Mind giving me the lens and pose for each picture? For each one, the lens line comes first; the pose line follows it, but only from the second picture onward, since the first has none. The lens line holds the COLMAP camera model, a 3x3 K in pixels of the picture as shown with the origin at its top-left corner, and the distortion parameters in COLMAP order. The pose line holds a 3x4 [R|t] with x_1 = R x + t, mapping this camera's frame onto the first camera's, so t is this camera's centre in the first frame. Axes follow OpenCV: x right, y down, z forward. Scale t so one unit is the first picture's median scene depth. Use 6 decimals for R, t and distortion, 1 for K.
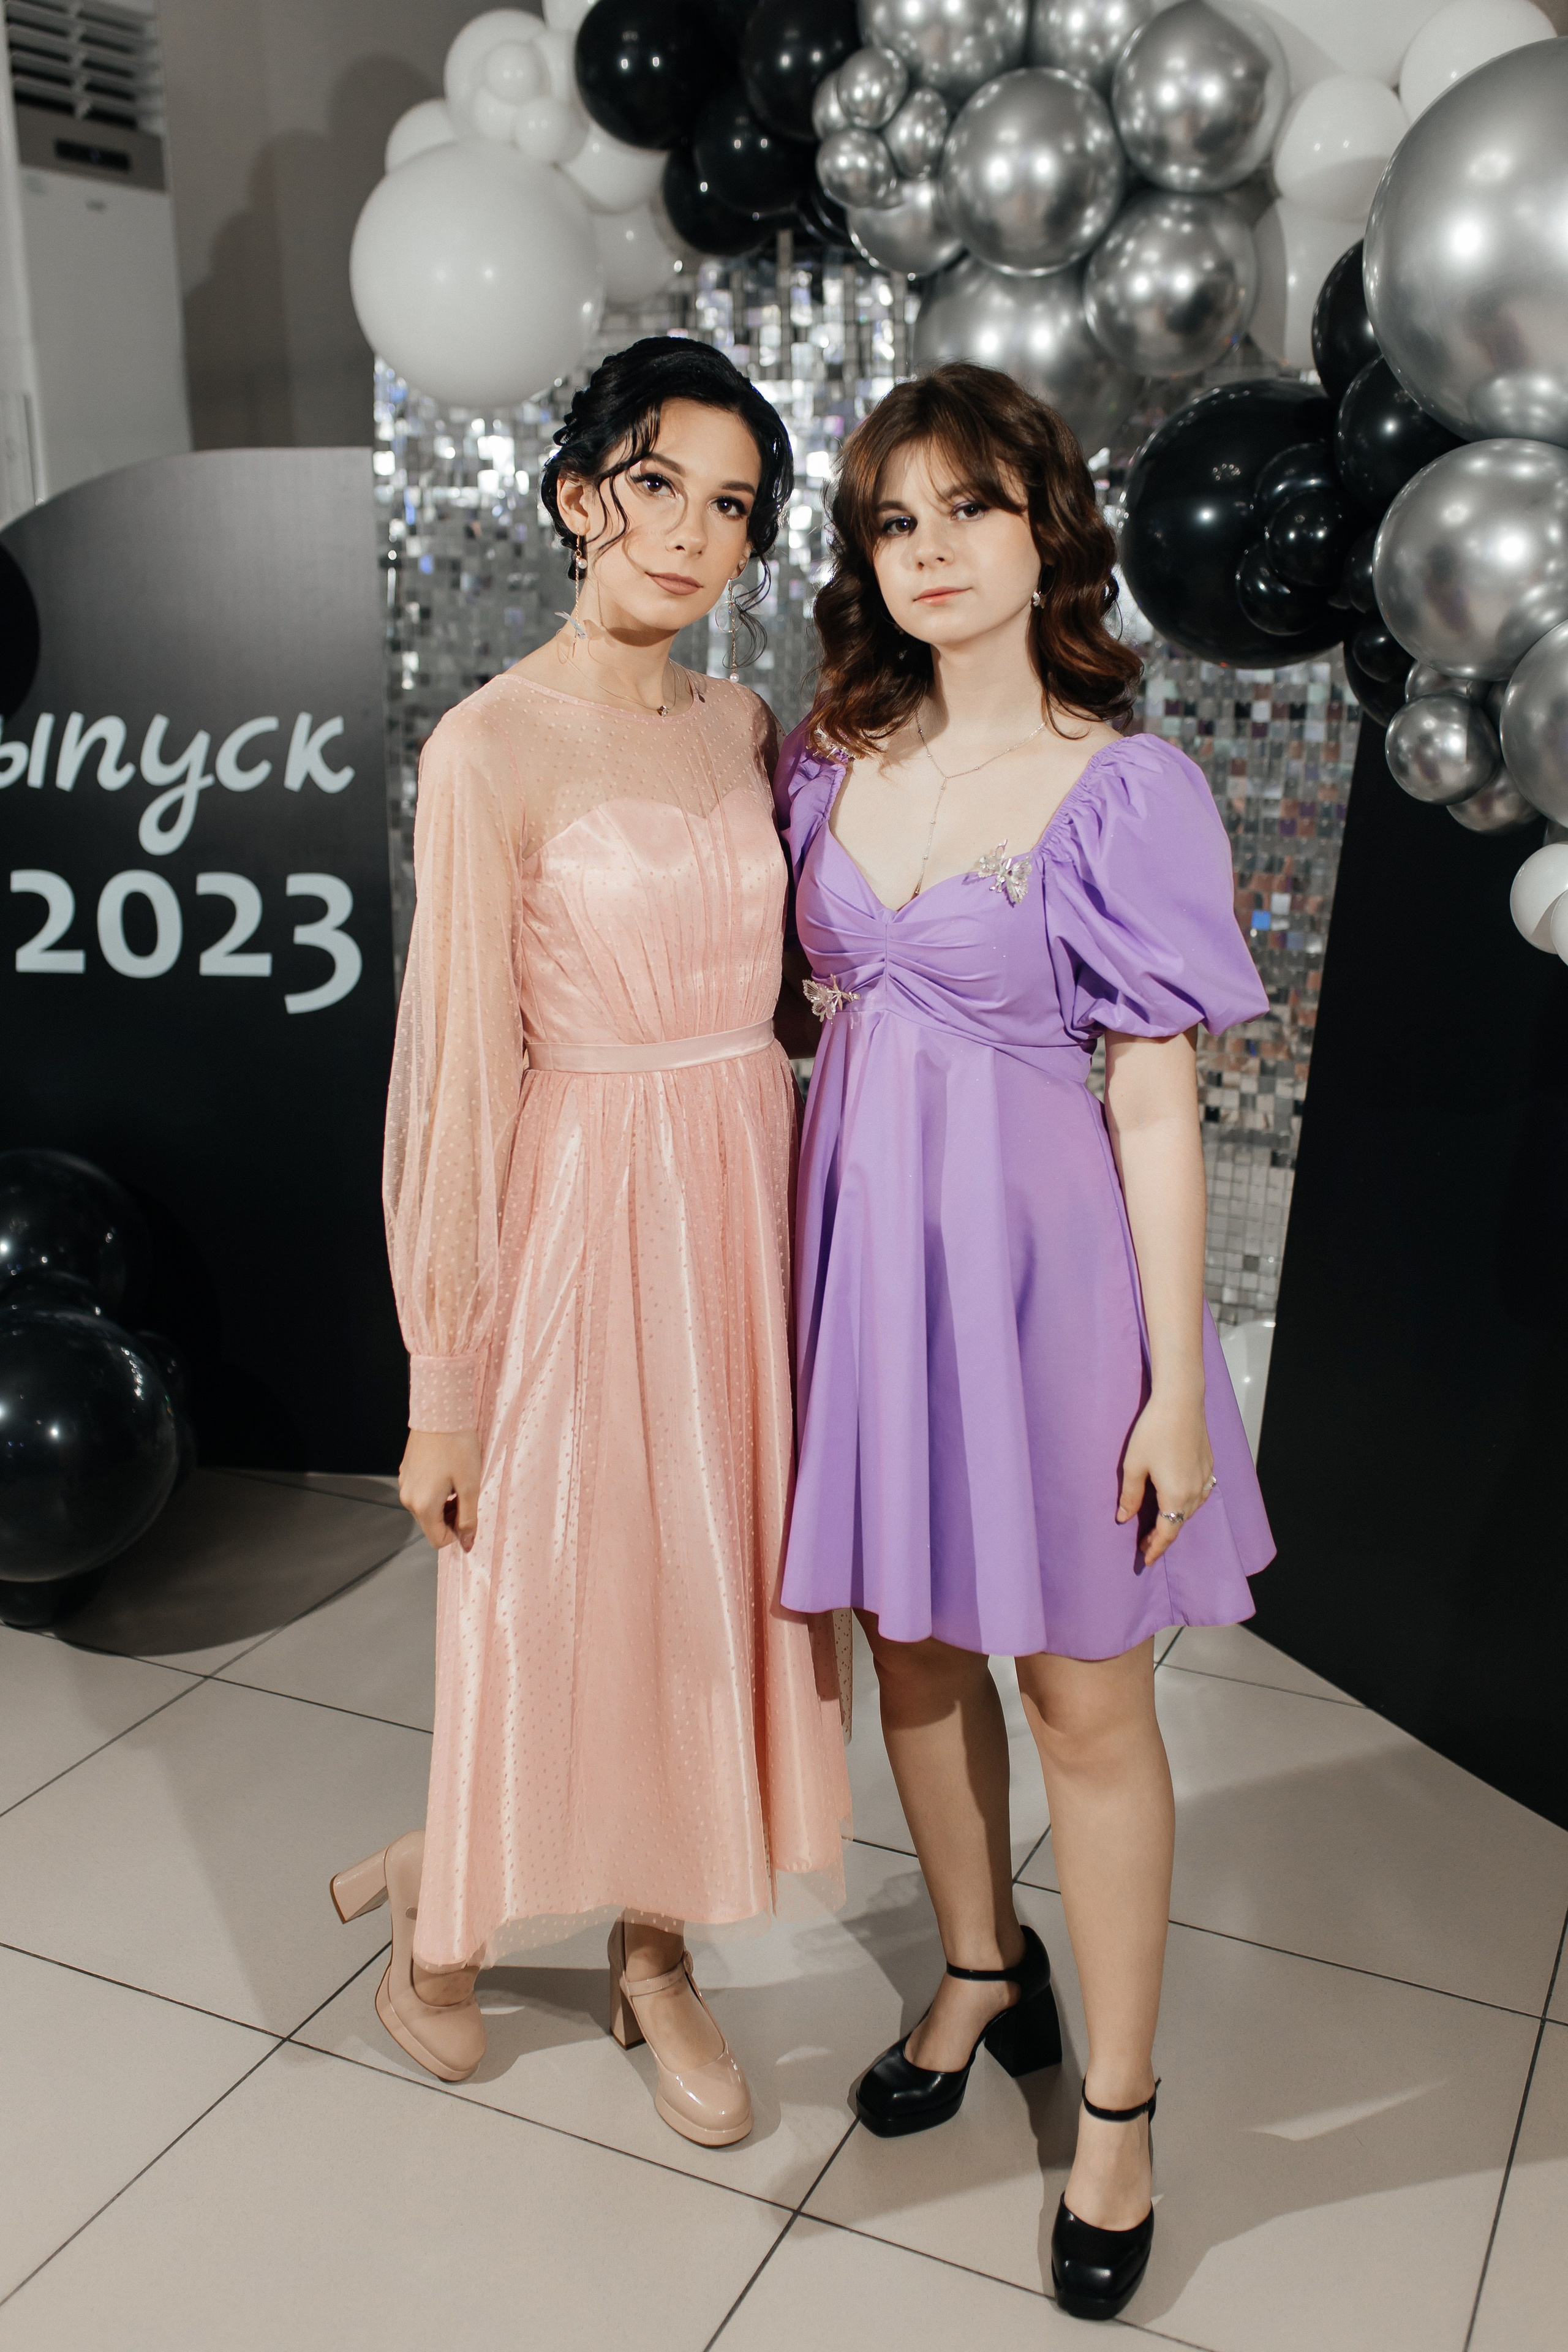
lens RADIAL K [[2167.4, 0, 858.9], [0, 2167.4, 1124.4], [0, 0, 1]] dist [0.013042, 0.000000]
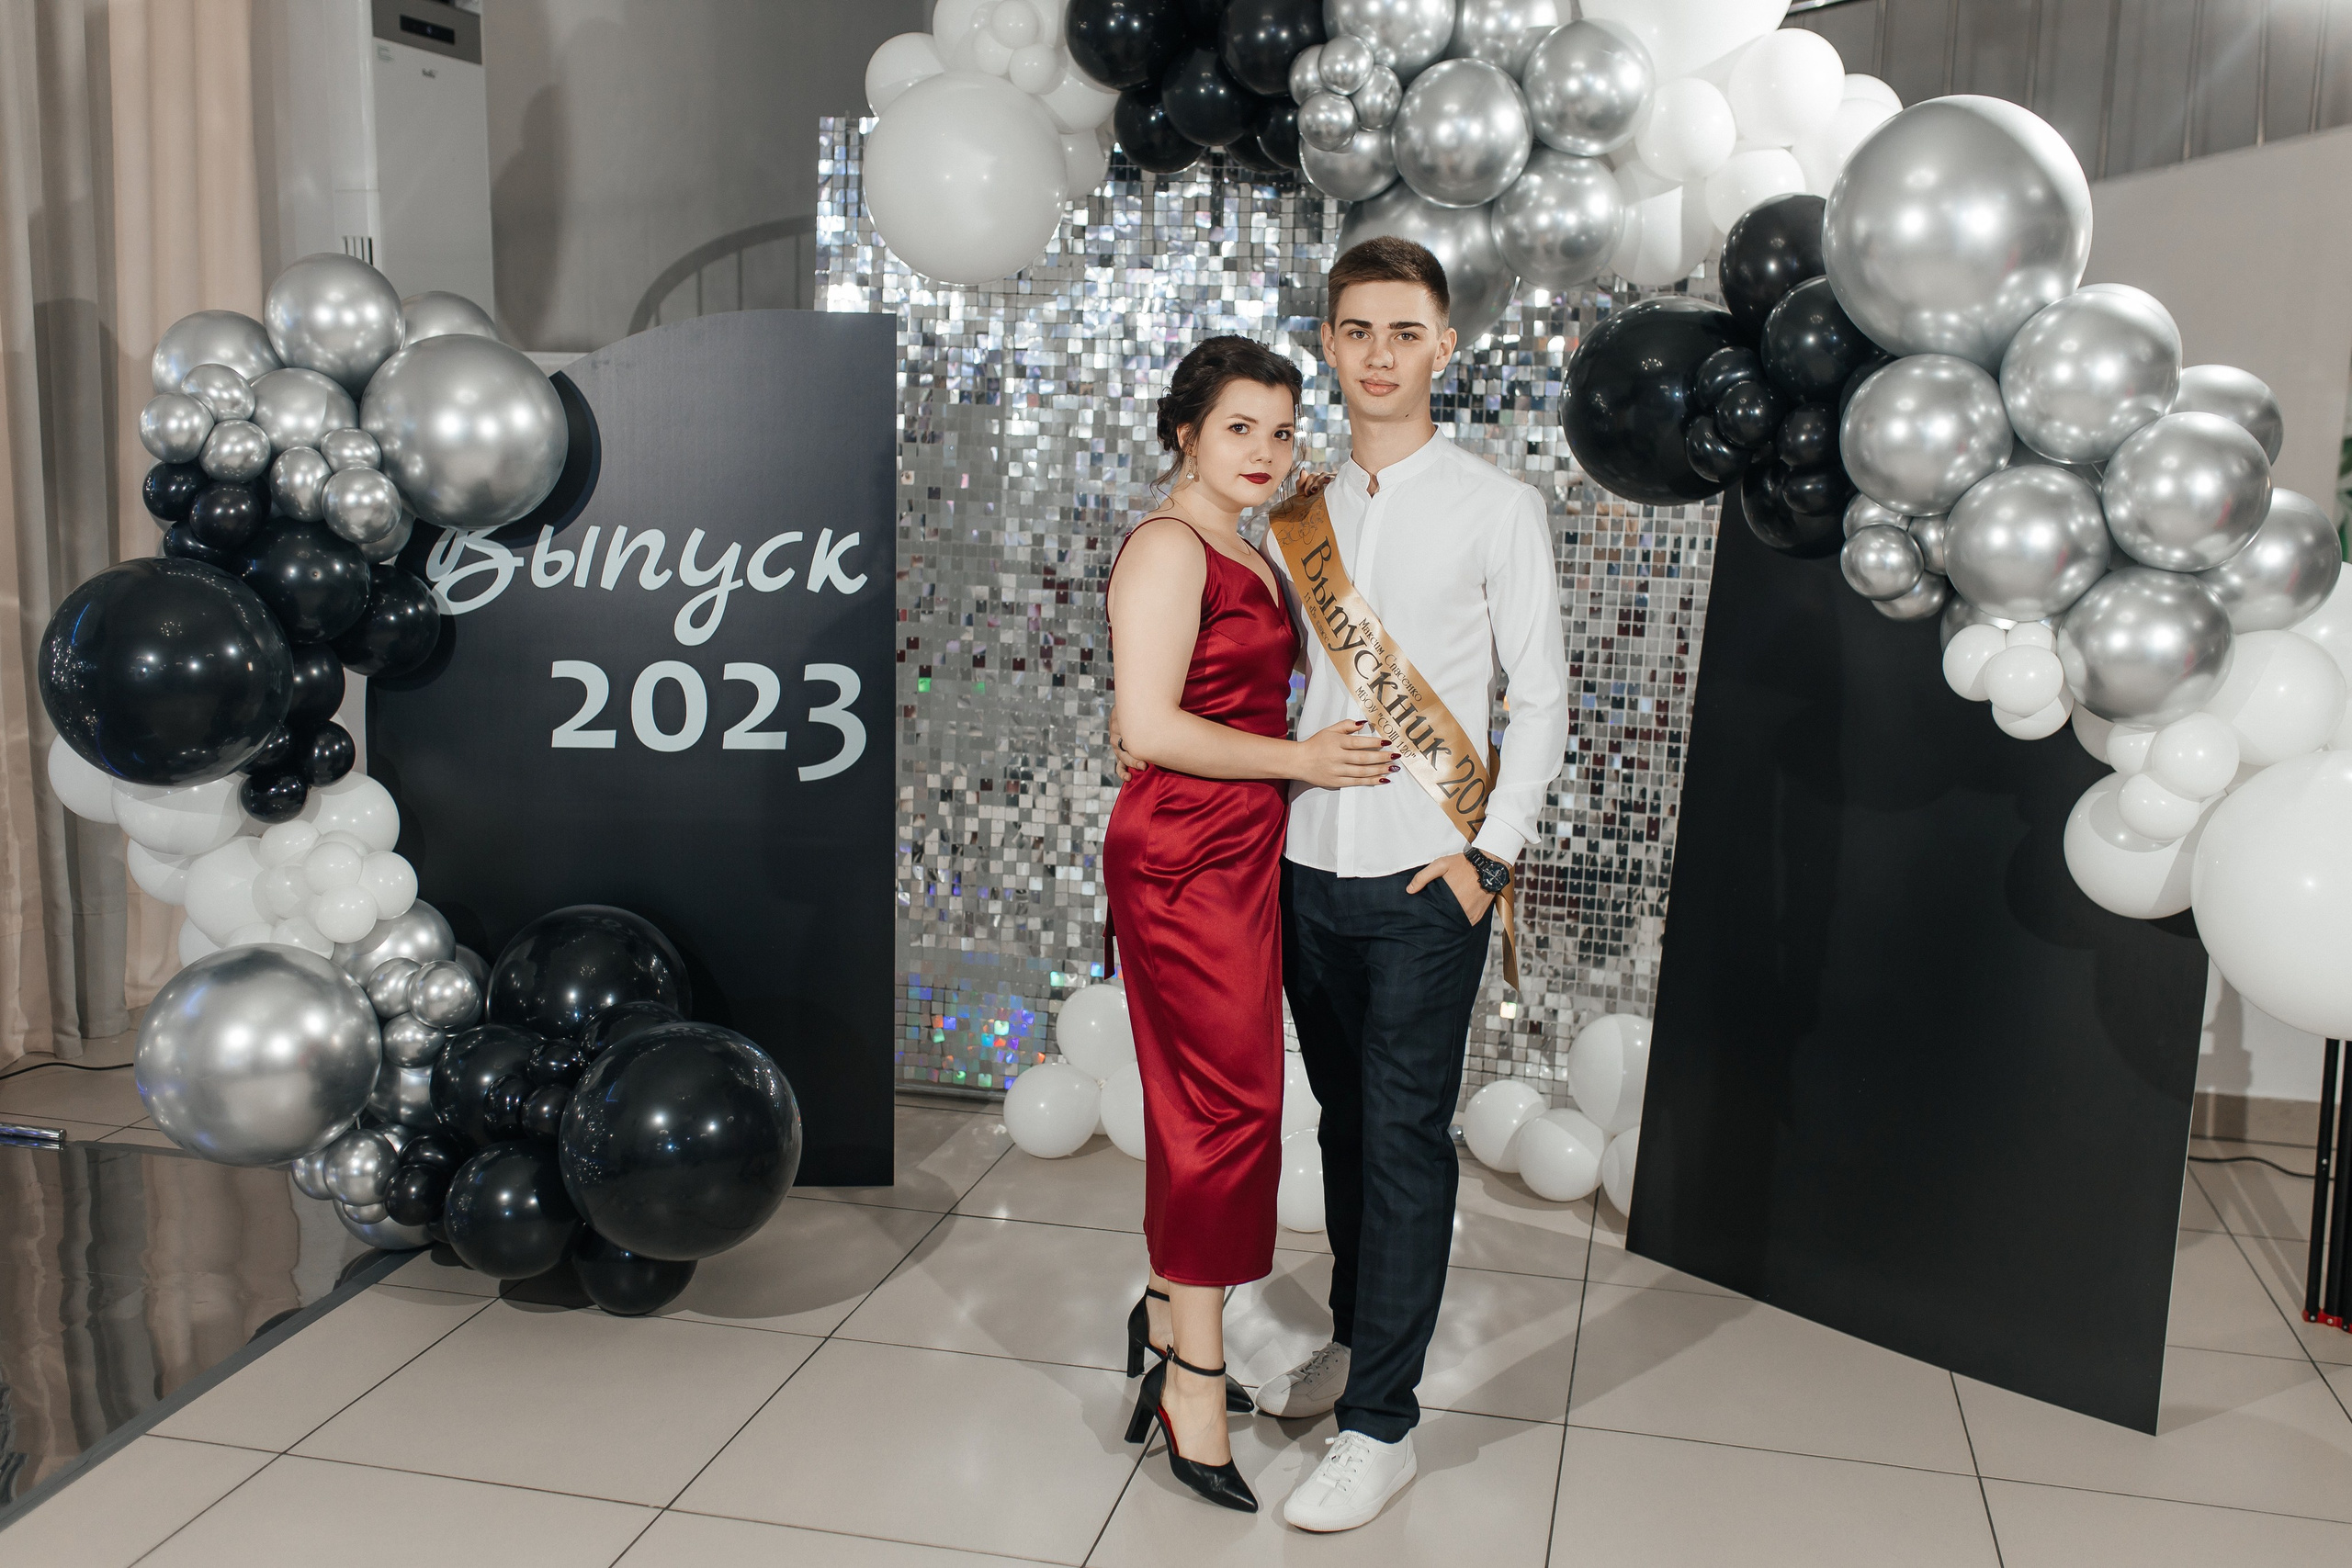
lens RADIAL K [[2167.2, 0, 1194.3], [0, 2167.2, 794.1], [0, 0, 1]] dist [0.013042, 0.000000]
pose [[0.977939, -0.006223, 0.208797, -0.359176], [0.022556, 0.996858, -0.075934, 0.061654], [-0.207669, 0.078969, 0.975006, -0.226994]]
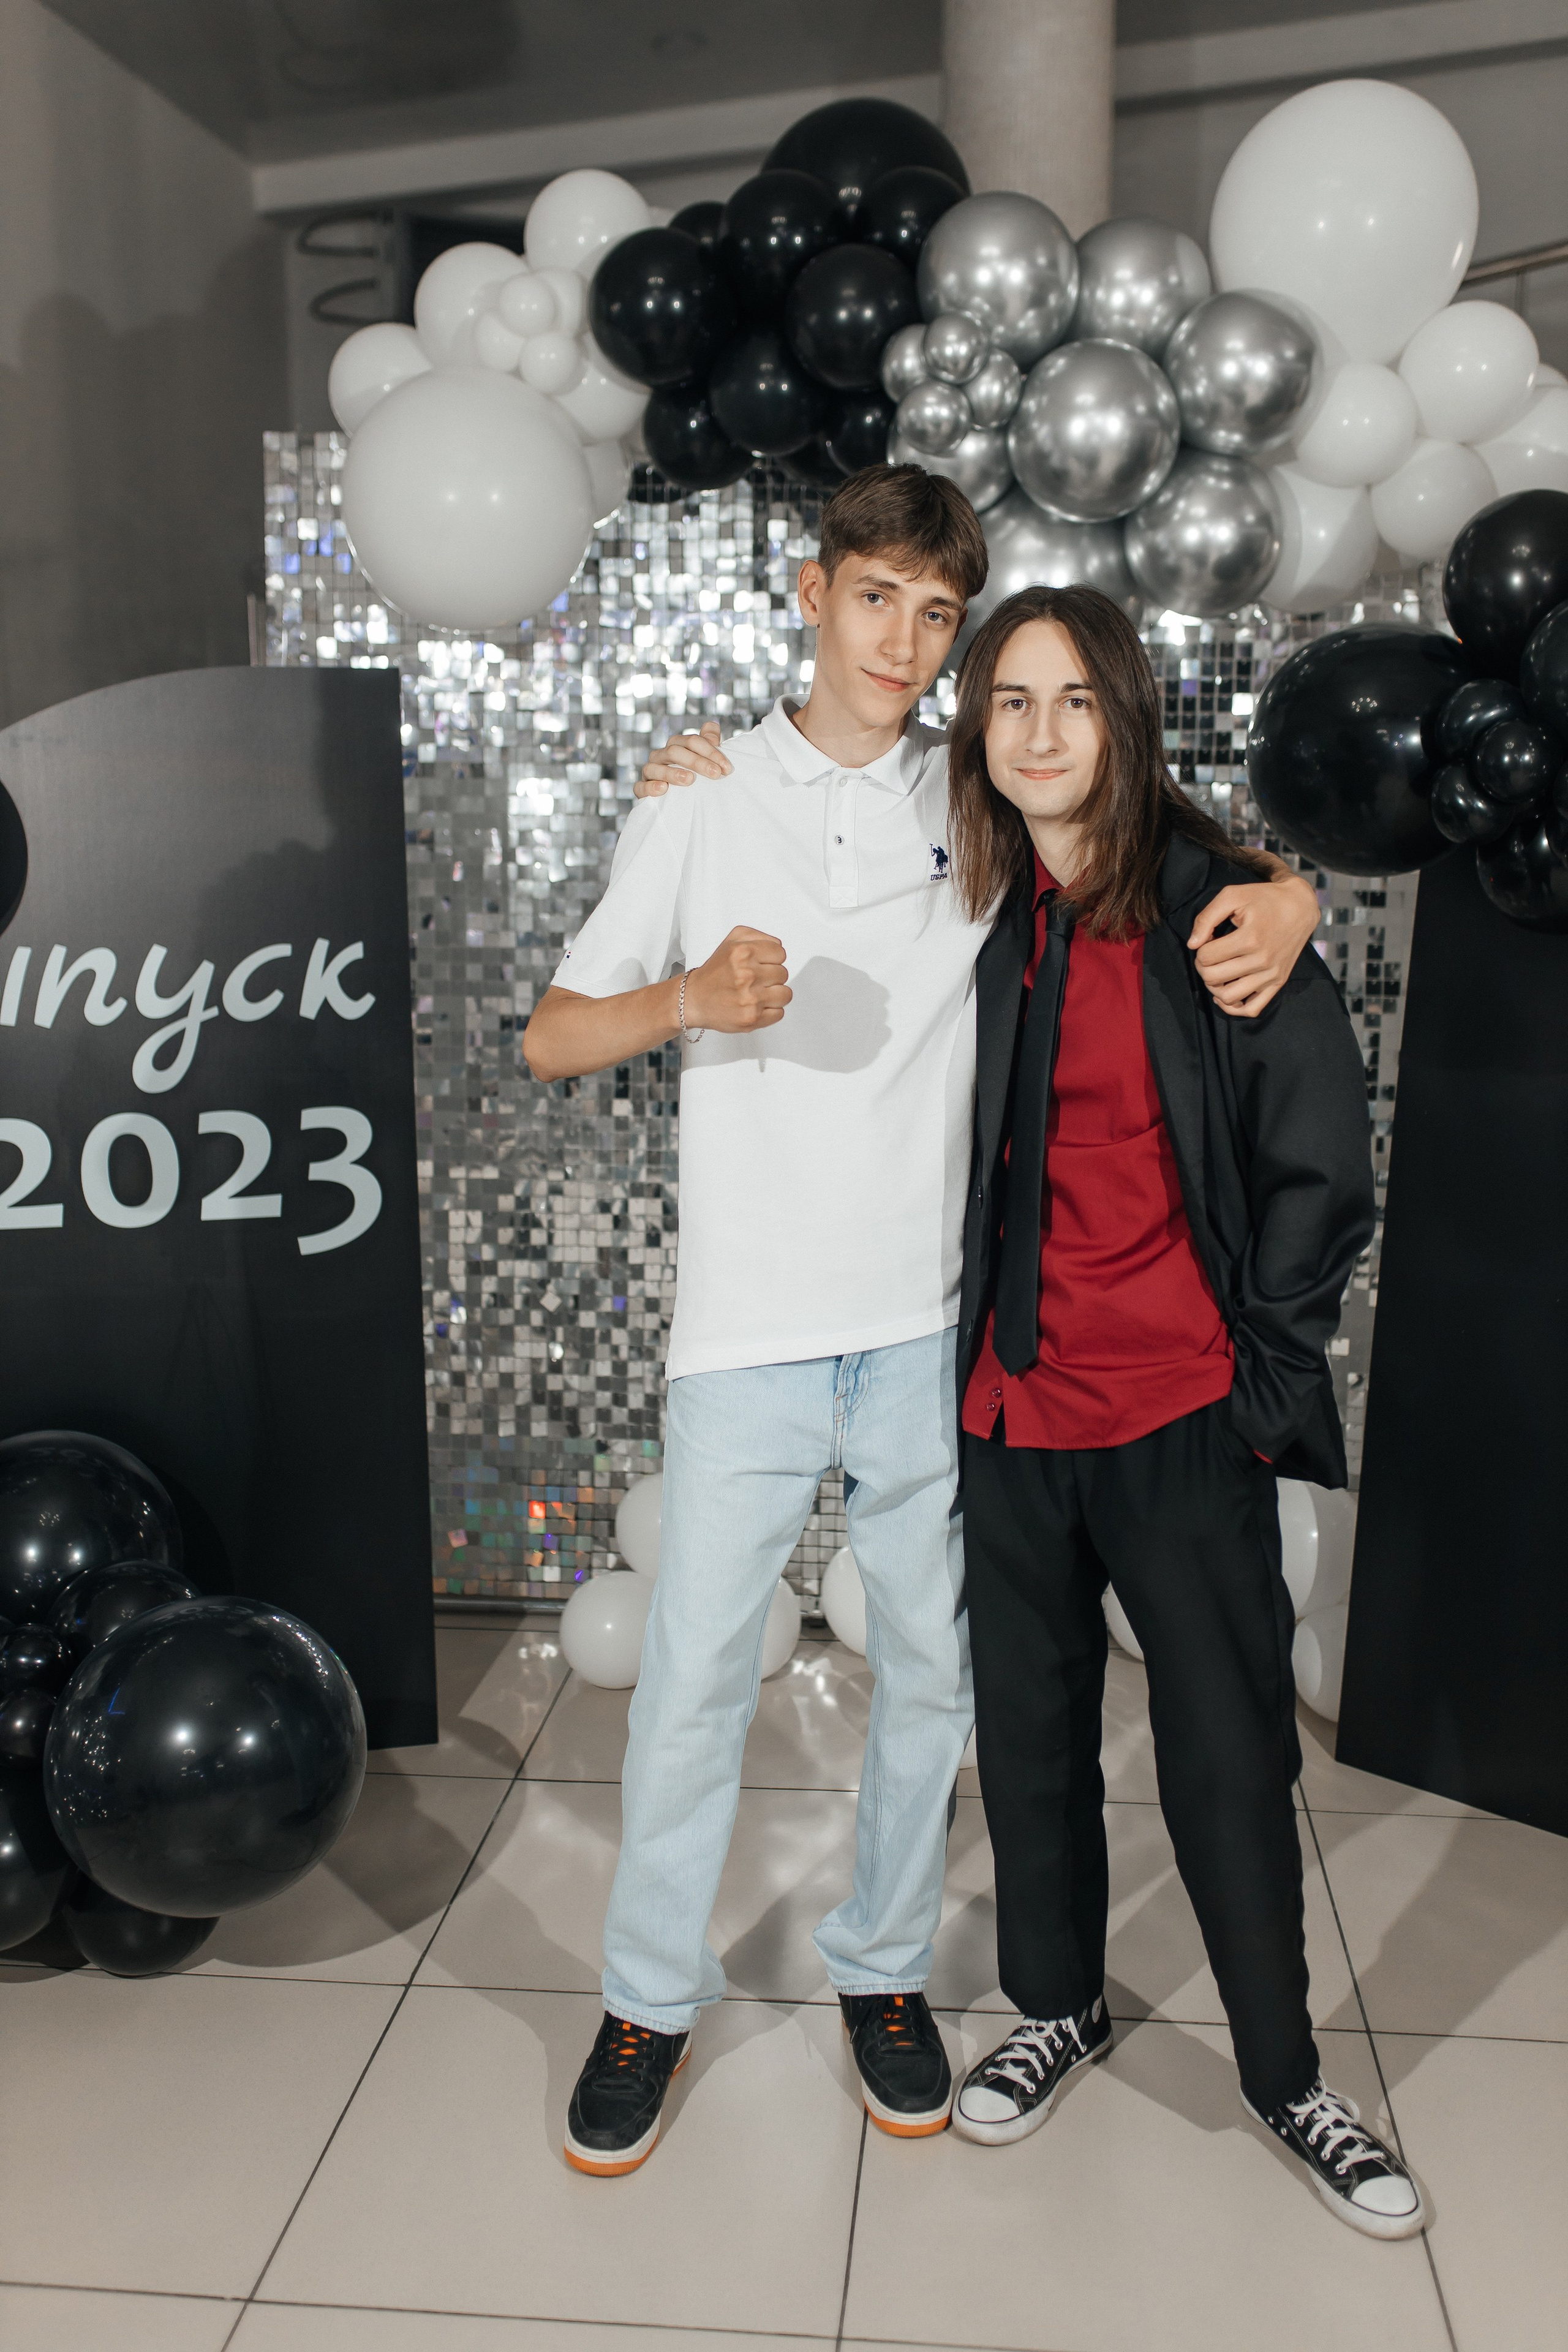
lens RADIAL K [[2167.4, 0, 789.5], [0, 2167.4, 1157.0], [0, 0, 1]] dist [0.013042, 0.000000]
pose [[0.946928, -0.053186, 0.317016, -0.430014], [0.080010, 0.994176, -0.072196, -0.008662], [-0.311330, 0.093729, 0.945668, 0.049993]]
